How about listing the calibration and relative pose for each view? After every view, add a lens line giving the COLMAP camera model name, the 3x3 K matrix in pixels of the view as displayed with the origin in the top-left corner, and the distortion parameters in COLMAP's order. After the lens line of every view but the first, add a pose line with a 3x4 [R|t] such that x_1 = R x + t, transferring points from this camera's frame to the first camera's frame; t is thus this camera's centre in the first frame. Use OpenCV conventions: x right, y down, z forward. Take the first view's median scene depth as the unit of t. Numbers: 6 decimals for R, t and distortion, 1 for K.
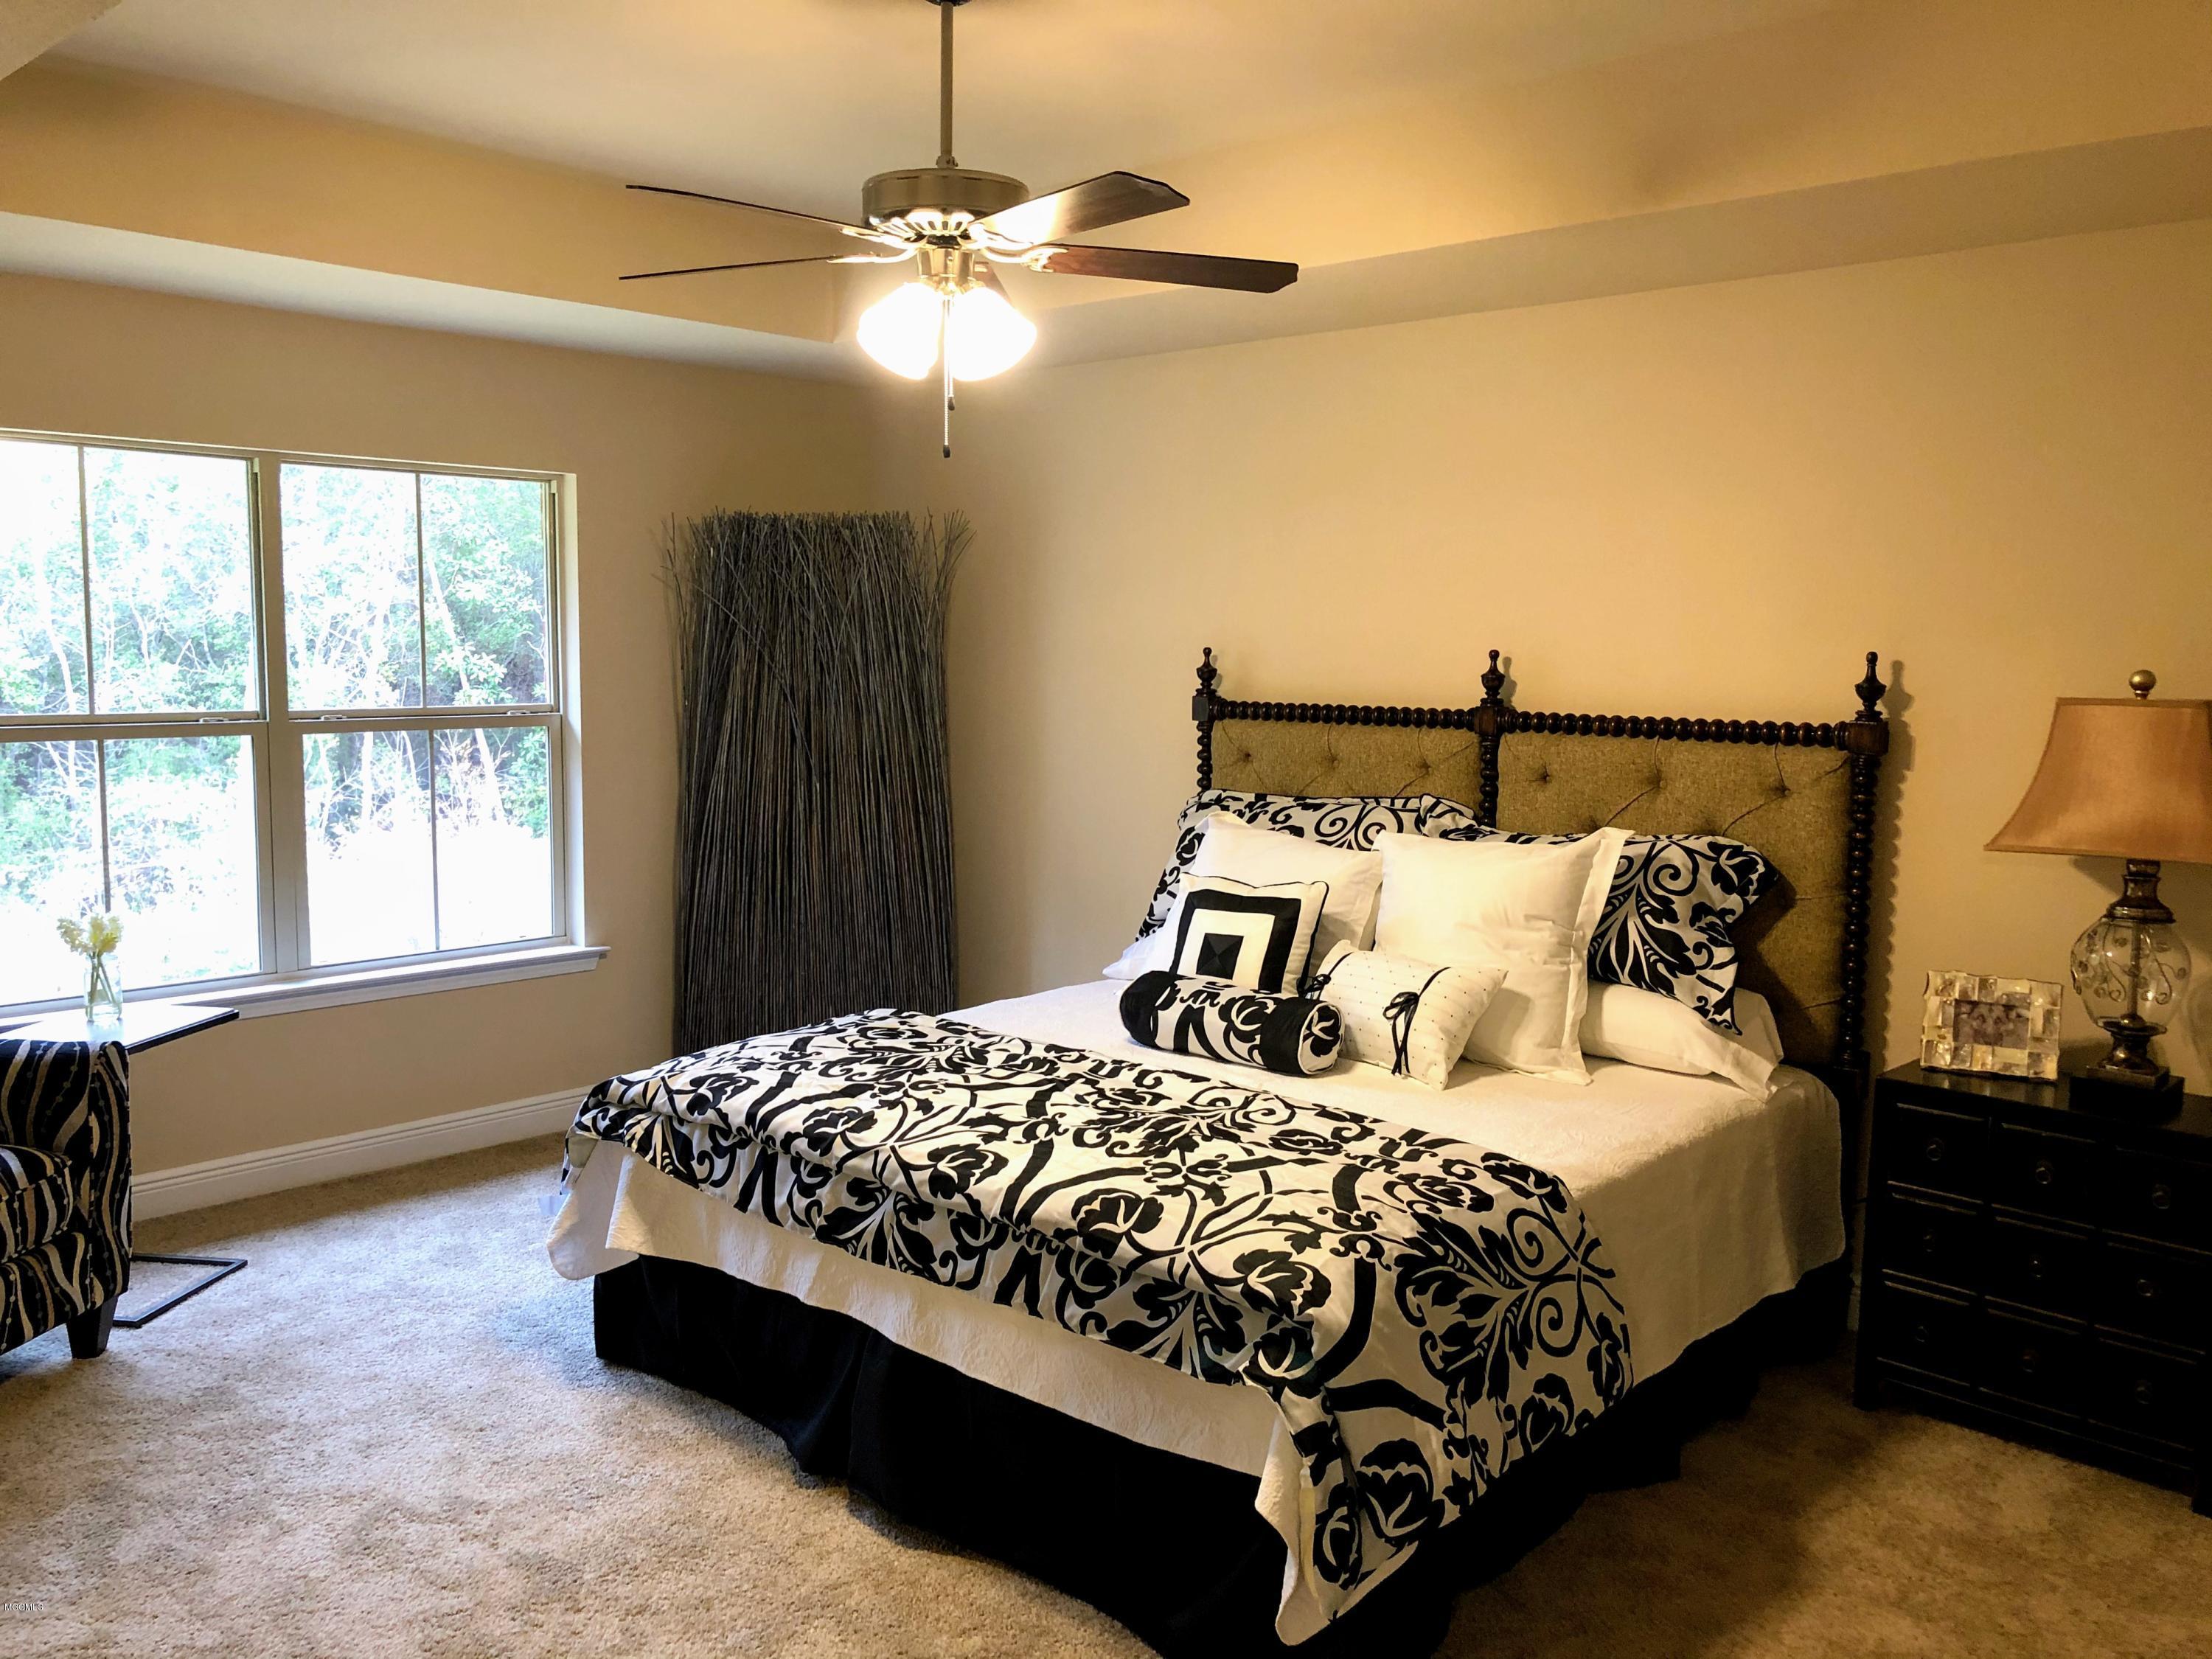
lens RADIAL K [[1833.5, 0, 1102.4], [0, 1833.5, 826.2], [0, 0, 1]] dist [0.031997, -0.022575]
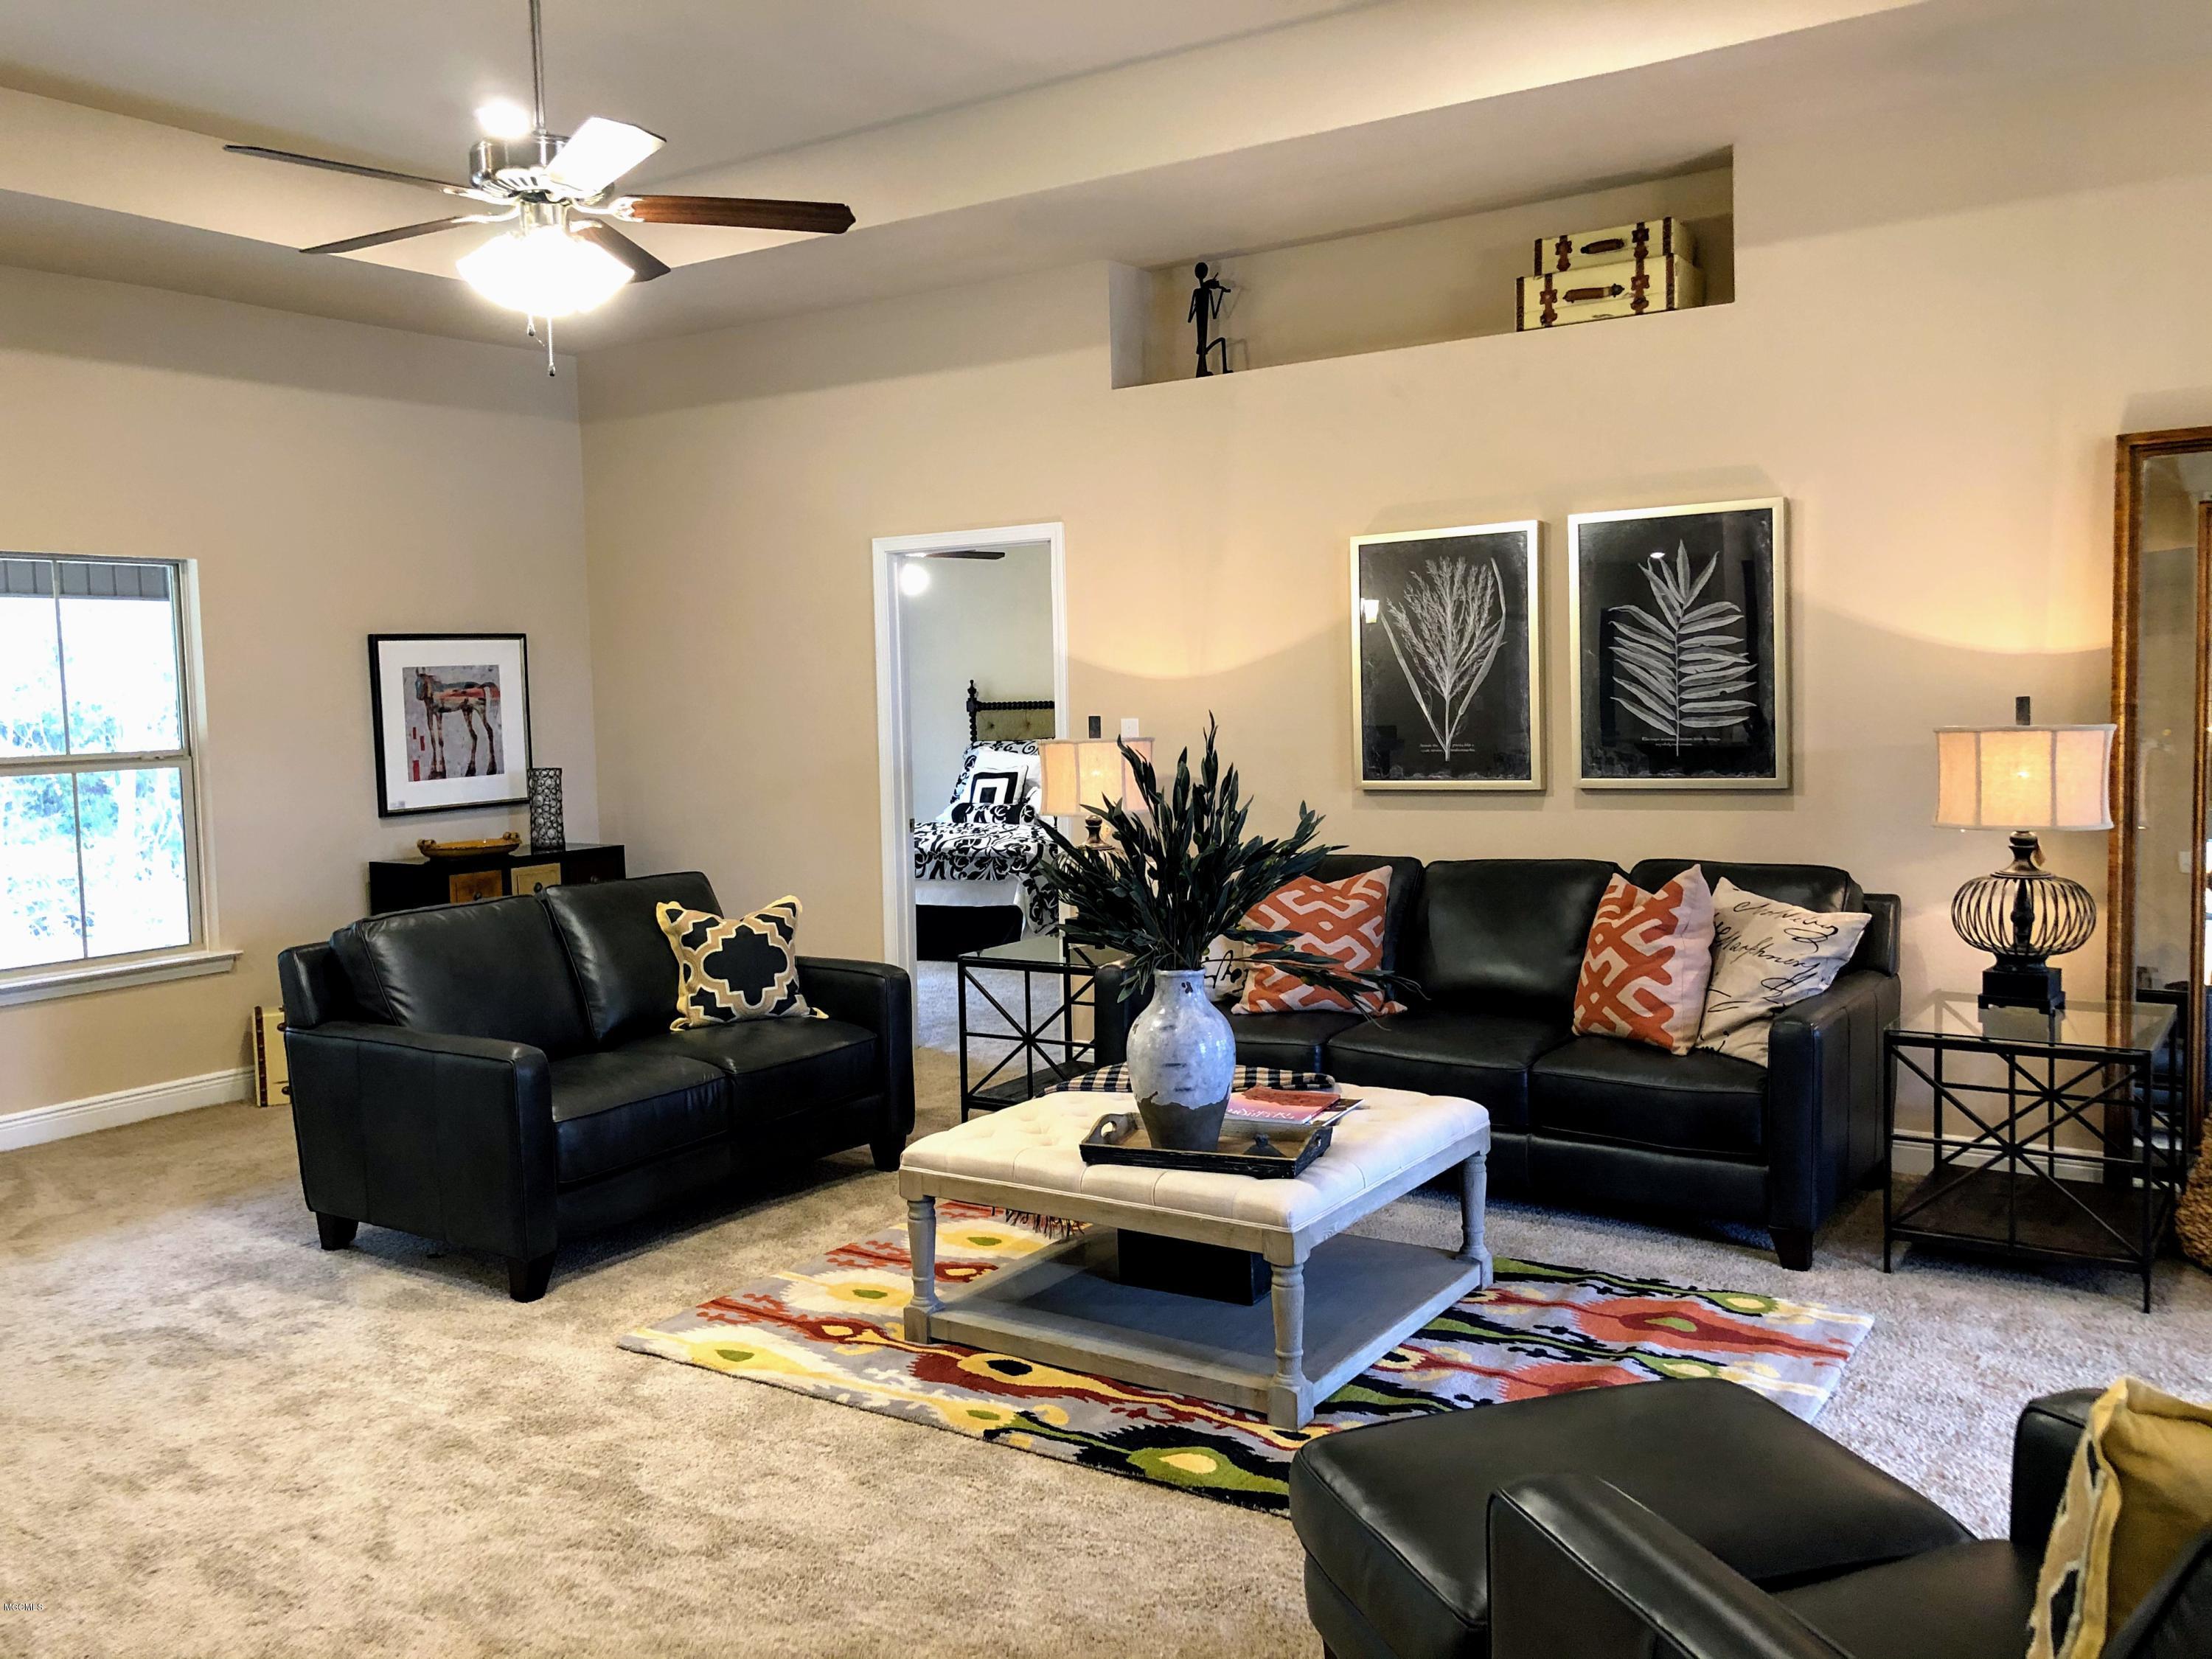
lens RADIAL K [[1833.5, 0, 1121.8], [0, 1833.5, 806.2], [0, 0, 1]] dist [0.031997, -0.022575]
pose [[0.985066, -0.046690, 0.165727, -0.187244], [0.053050, 0.998008, -0.034157, 0.191149], [-0.163802, 0.042438, 0.985580, -1.650330]]
